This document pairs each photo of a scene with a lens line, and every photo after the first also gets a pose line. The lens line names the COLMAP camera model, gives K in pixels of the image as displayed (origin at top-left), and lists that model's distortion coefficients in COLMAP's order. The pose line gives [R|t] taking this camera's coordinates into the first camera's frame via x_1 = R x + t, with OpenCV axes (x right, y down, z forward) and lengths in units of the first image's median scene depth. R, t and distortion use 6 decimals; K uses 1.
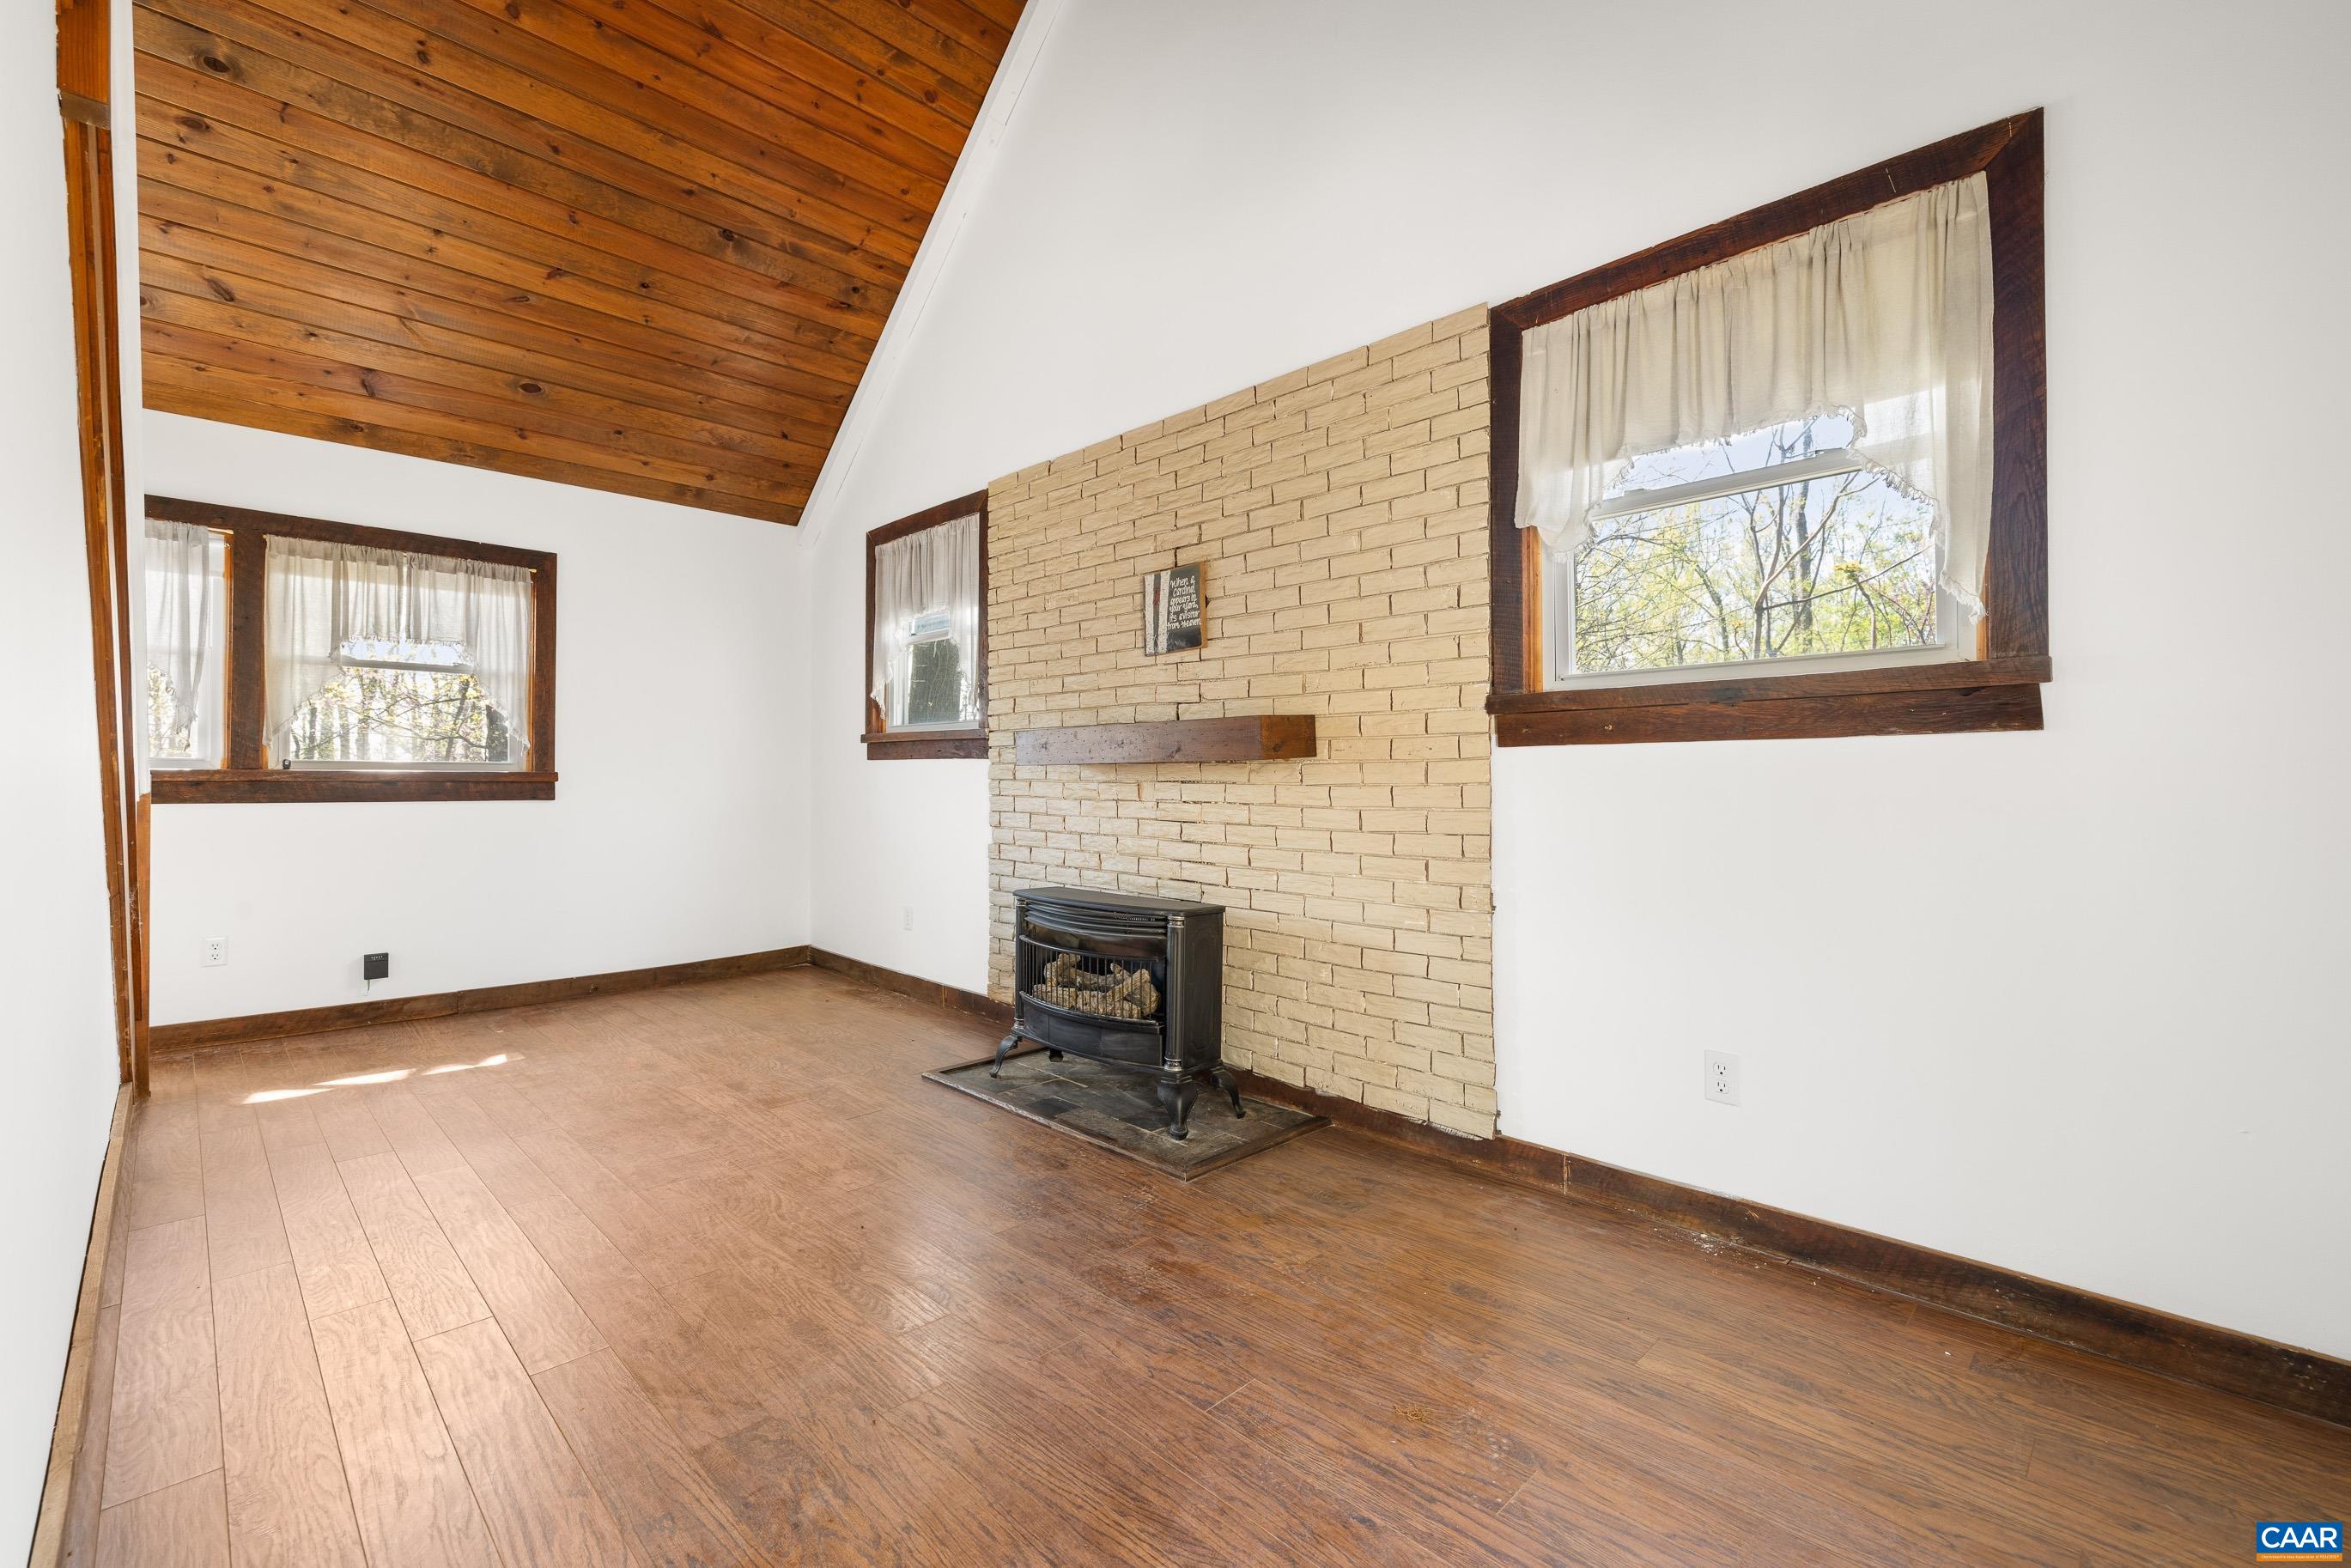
lens RADIAL K [[997.9, 0, 1178.7], [0, 997.9, 772.3], [0, 0, 1]] dist [-0.000674, 0.000631]
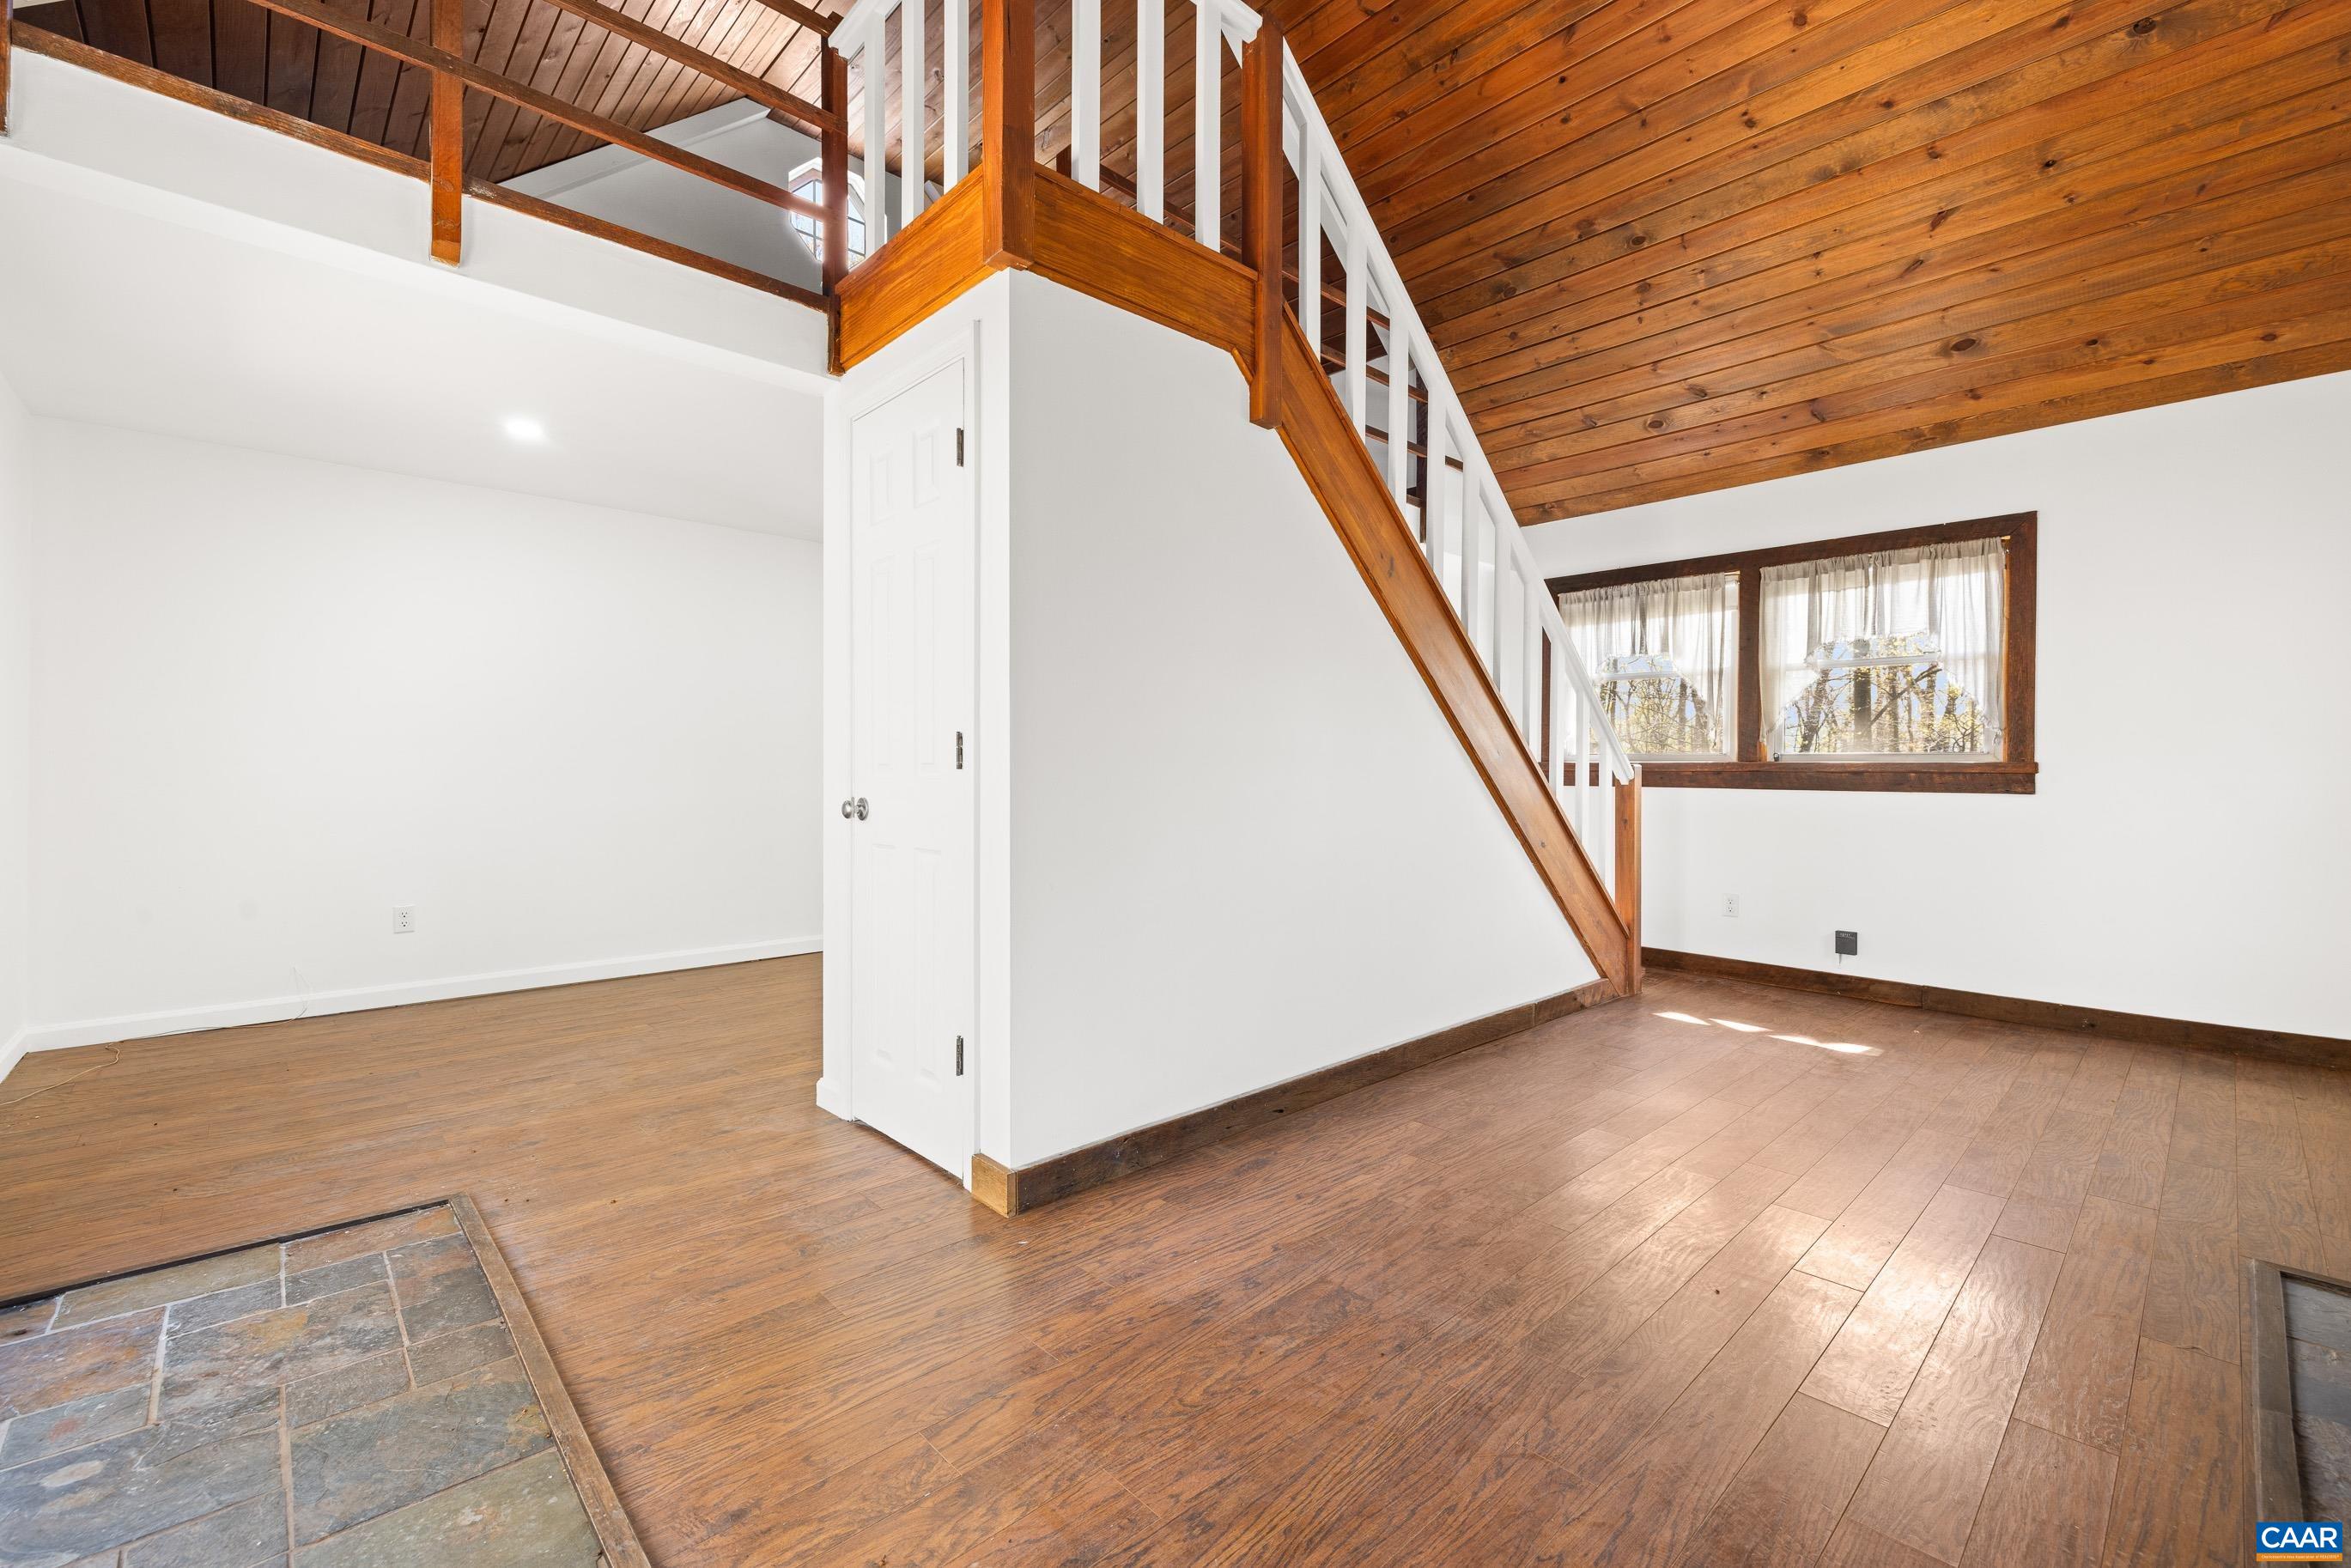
lens RADIAL K [[993.9, 0, 1172.4], [0, 993.9, 768.0], [0, 0, 1]] dist [0.002044, 0.000577]
pose [[-0.034423, -0.001341, -0.999406, 0.370623], [0.003487, 0.999993, -0.001462, 0.004796], [0.999401, -0.003535, -0.034418, 0.379660]]
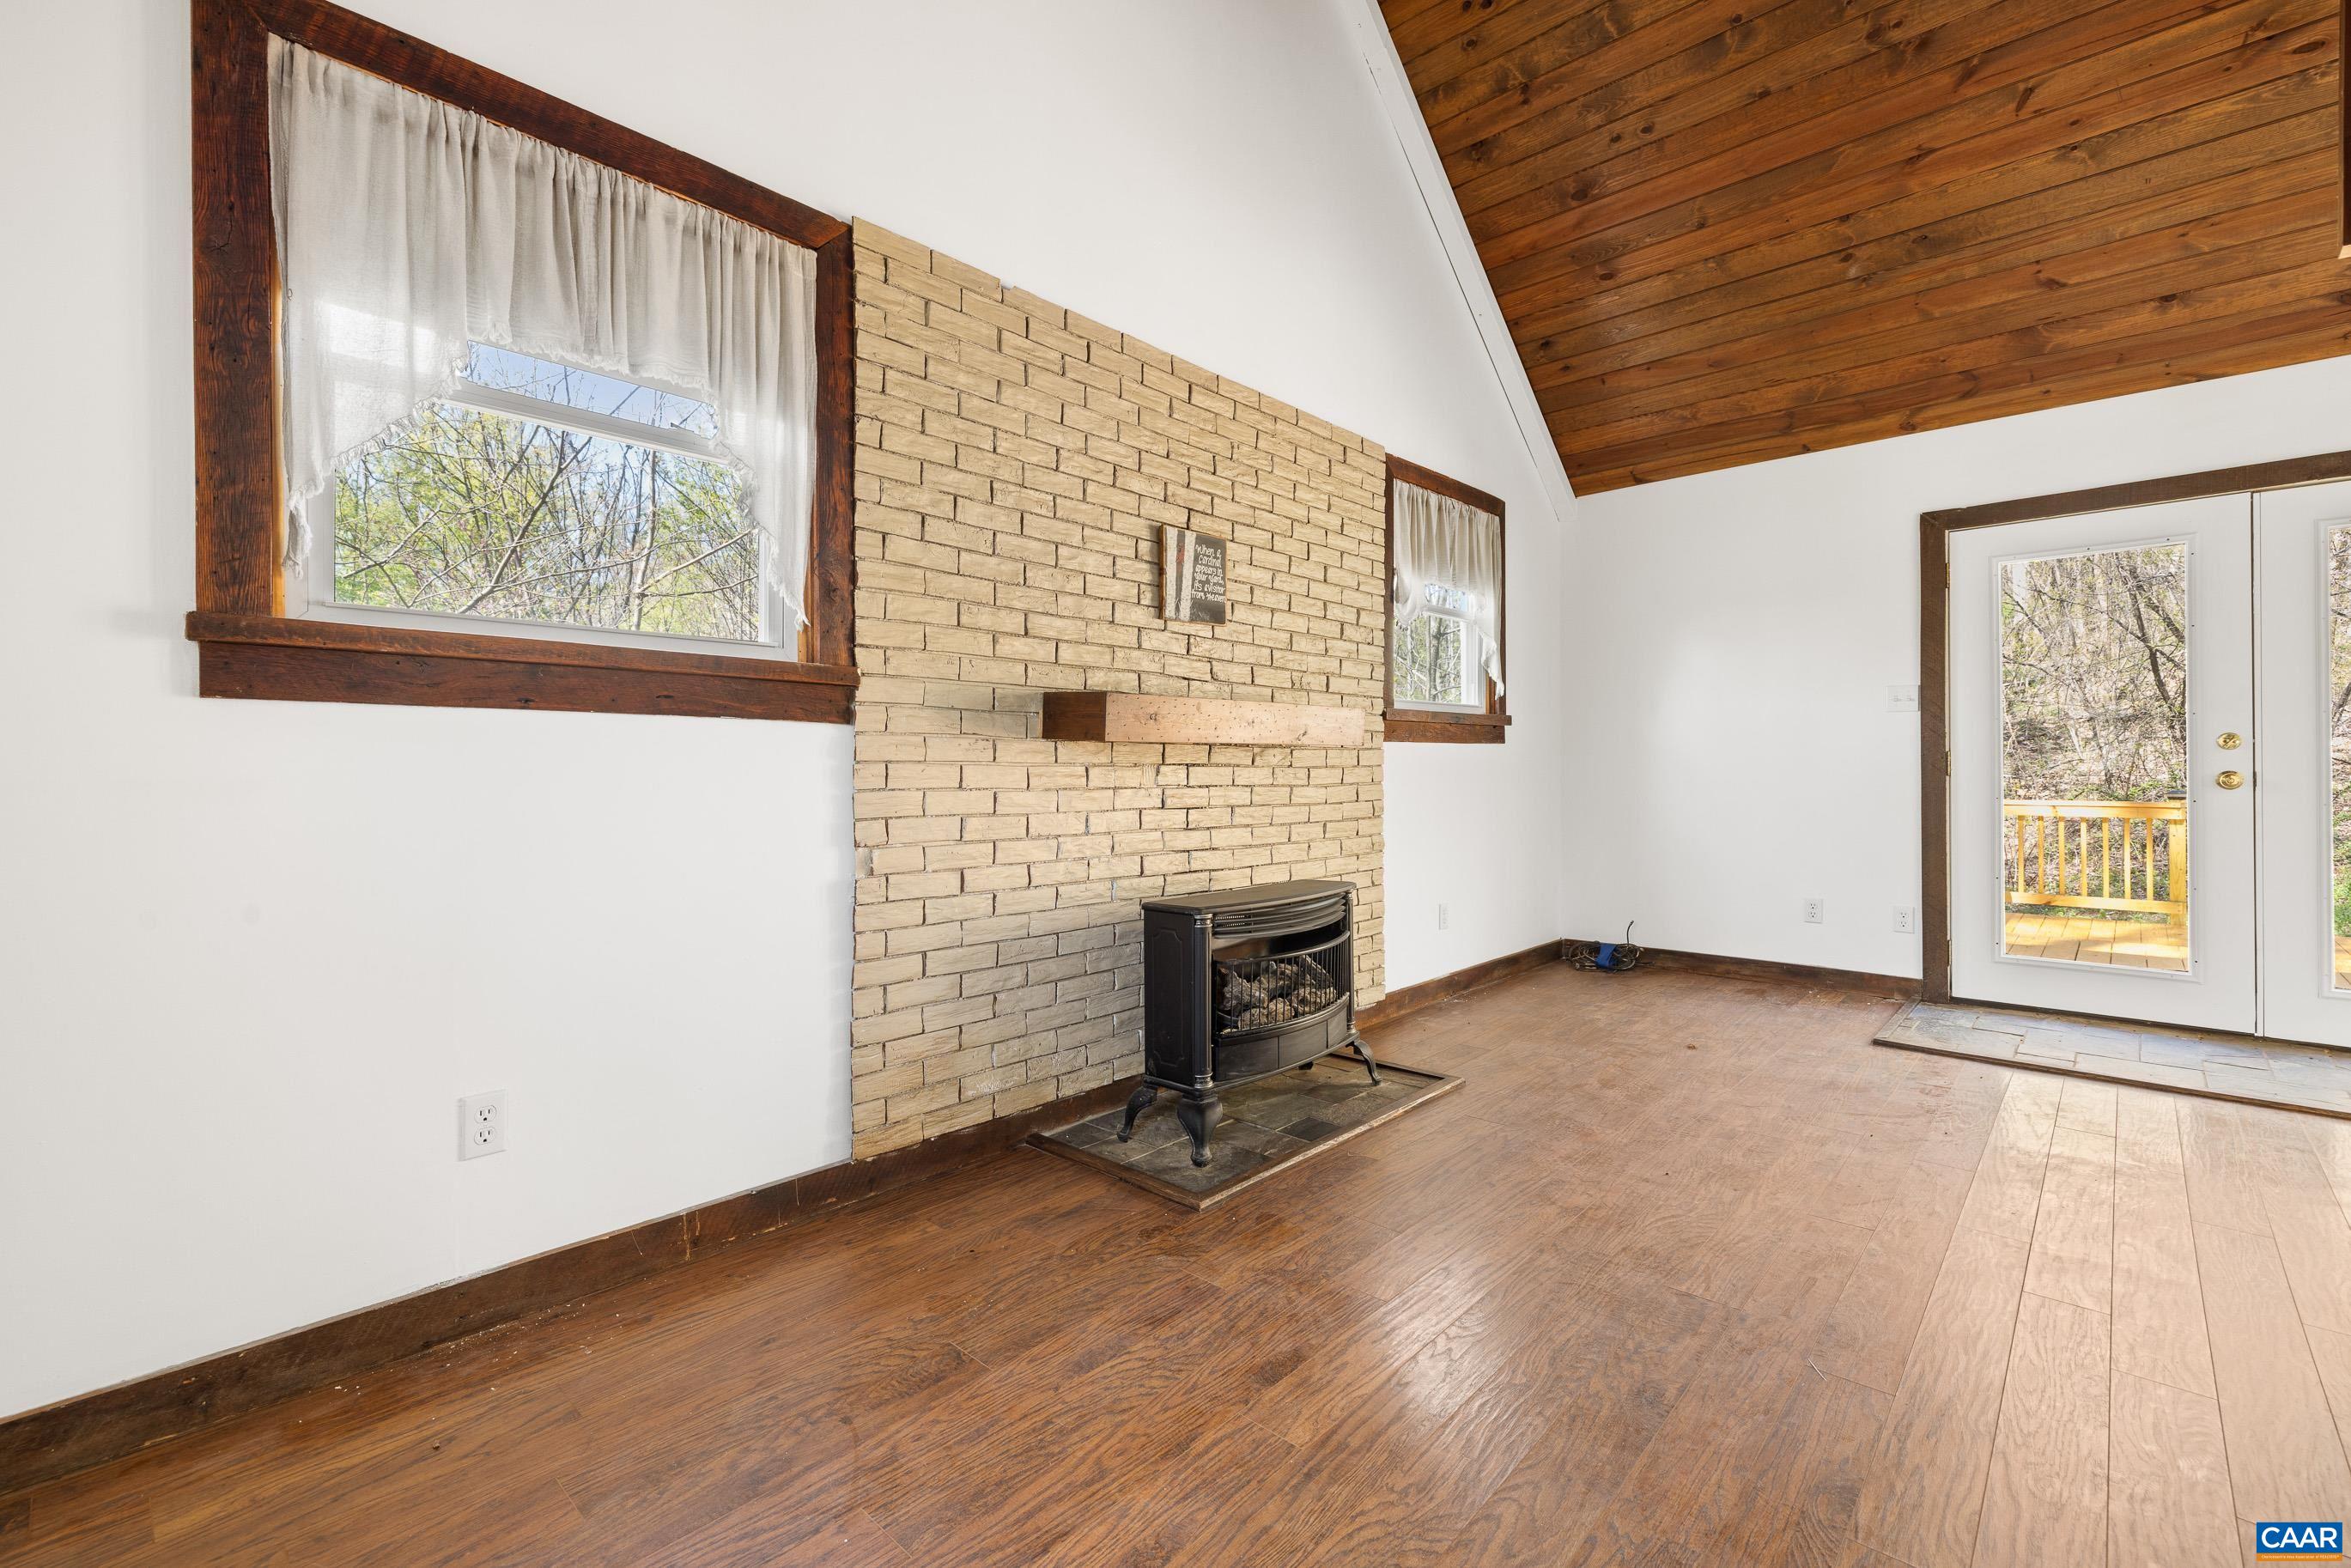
lens RADIAL K [[1009.9, 0, 1177.5], [0, 1009.9, 767.6], [0, 0, 1]] dist [0.000743, 0.000227]
pose [[-0.031352, 0.000007, 0.999508, -0.936068], [-0.003367, 0.999994, -0.000113, 0.012160], [-0.999503, -0.003369, -0.031352, 1.051687]]
